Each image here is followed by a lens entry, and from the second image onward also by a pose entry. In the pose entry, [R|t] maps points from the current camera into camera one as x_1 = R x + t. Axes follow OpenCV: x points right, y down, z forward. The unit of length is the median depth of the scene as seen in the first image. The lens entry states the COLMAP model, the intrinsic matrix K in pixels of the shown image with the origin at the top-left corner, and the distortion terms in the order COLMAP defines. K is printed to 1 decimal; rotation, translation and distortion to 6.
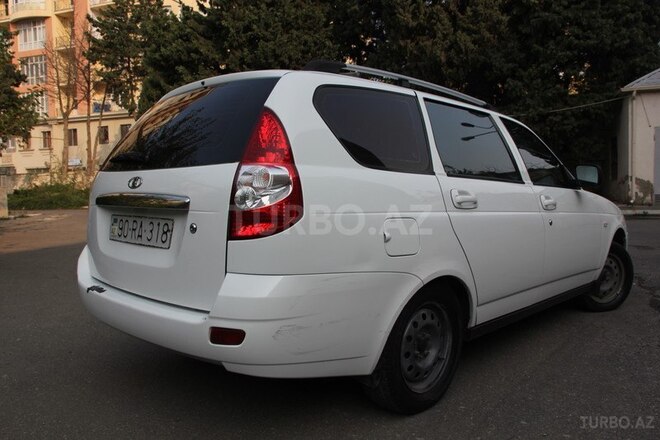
lens RADIAL K [[556.1, 0, 332.1], [0, 556.1, 221.2], [0, 0, 1]] dist [-0.178167, 0.167272]
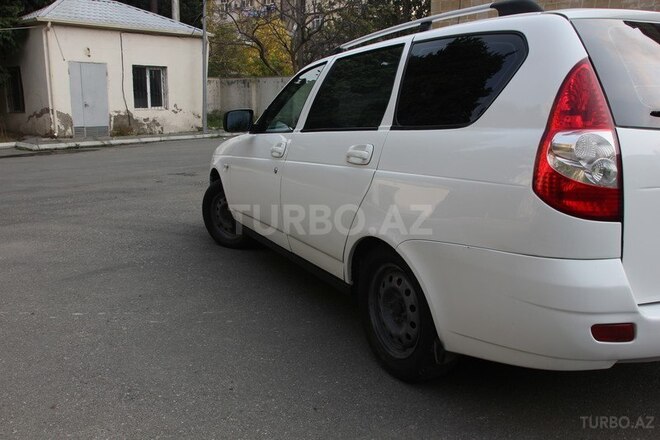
lens RADIAL K [[559.5, 0, 330.0], [0, 559.5, 220.0], [0, 0, 1]] dist [-0.173253, 0.169259]
pose [[0.352859, -0.172731, 0.919595, -0.219021], [0.053011, 0.984925, 0.164662, -0.018334], [-0.934174, -0.009354, 0.356696, 0.150068]]
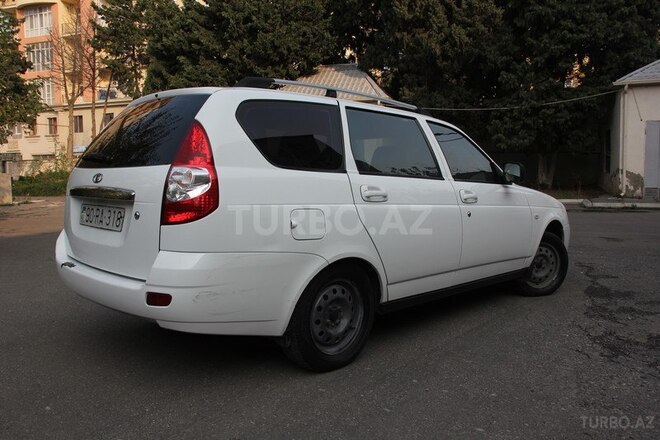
lens RADIAL K [[559.5, 0, 330.0], [0, 559.5, 220.0], [0, 0, 1]] dist [-0.173253, 0.169259]
pose [[0.999789, 0.011595, -0.016953, 0.025635], [-0.011290, 0.999774, 0.018015, -0.000580], [0.017158, -0.017820, 0.999694, -0.031388]]
